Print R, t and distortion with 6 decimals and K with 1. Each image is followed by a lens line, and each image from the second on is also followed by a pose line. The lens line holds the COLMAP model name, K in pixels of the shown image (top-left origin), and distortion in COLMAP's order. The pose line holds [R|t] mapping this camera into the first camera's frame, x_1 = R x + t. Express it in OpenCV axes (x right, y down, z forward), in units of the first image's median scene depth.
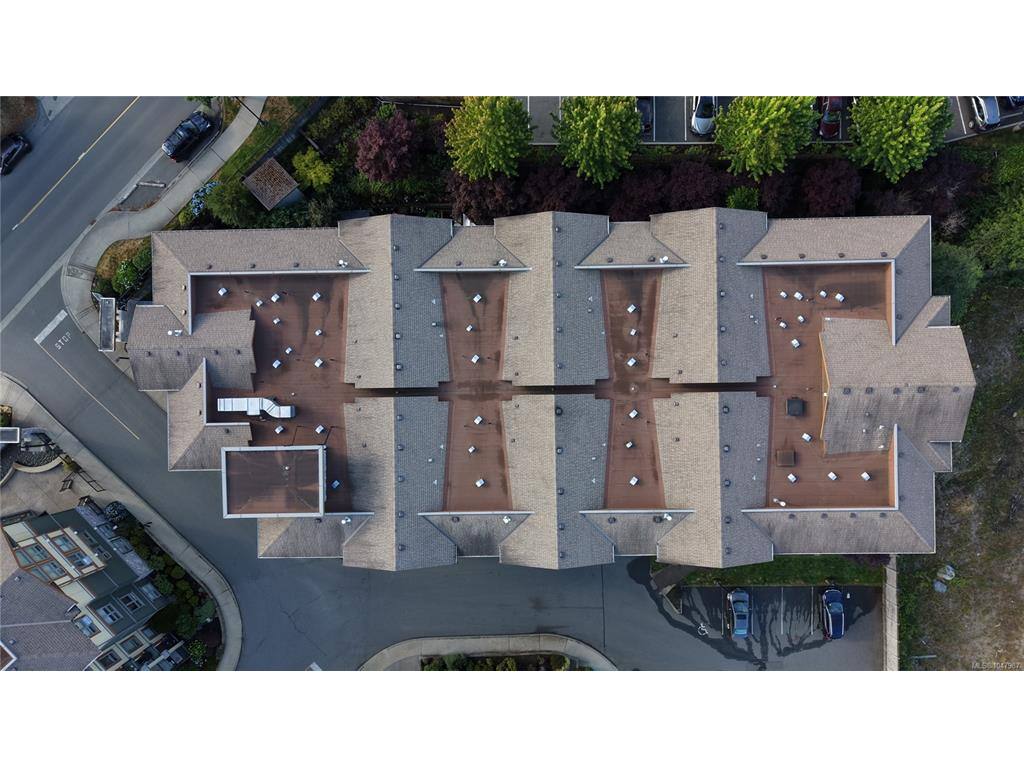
lens RADIAL K [[699.6, 0, 503.2], [0, 699.6, 386.7], [0, 0, 1]] dist [0.017229, -0.032905]
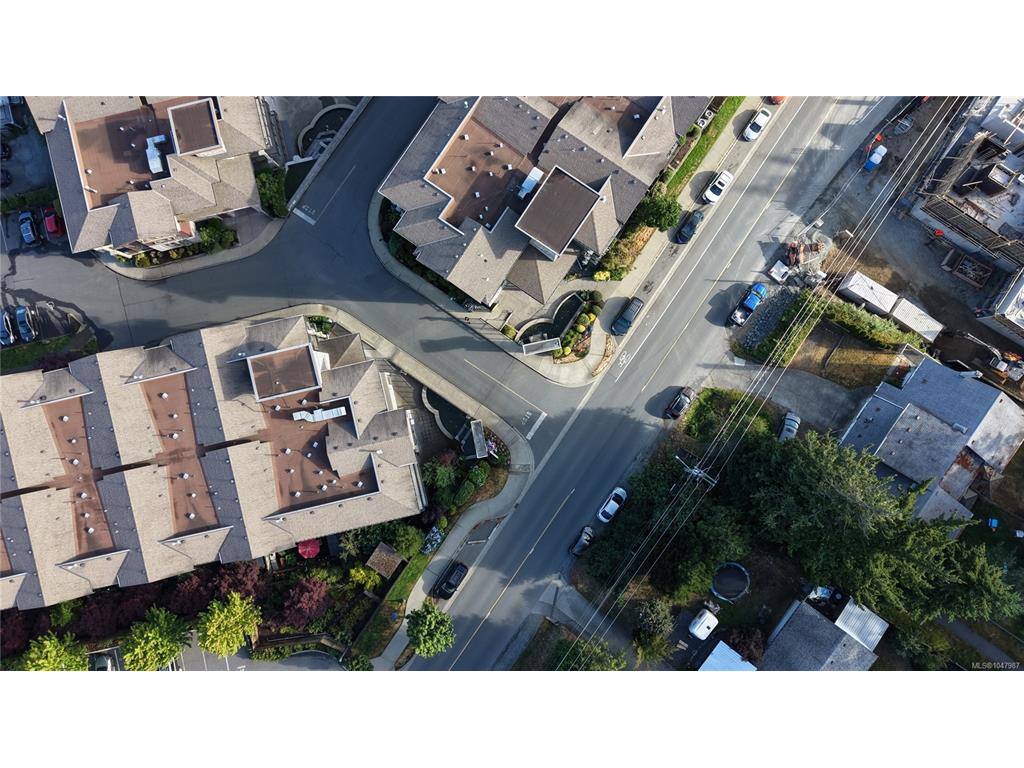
lens RADIAL K [[699.6, 0, 503.3], [0, 699.6, 390.2], [0, 0, 1]] dist [0.017229, -0.032905]
pose [[-0.977940, 0.208489, 0.012870, -0.762794], [-0.208516, -0.978019, -0.000802, -0.000628], [0.012420, -0.003467, 0.999917, -0.492719]]
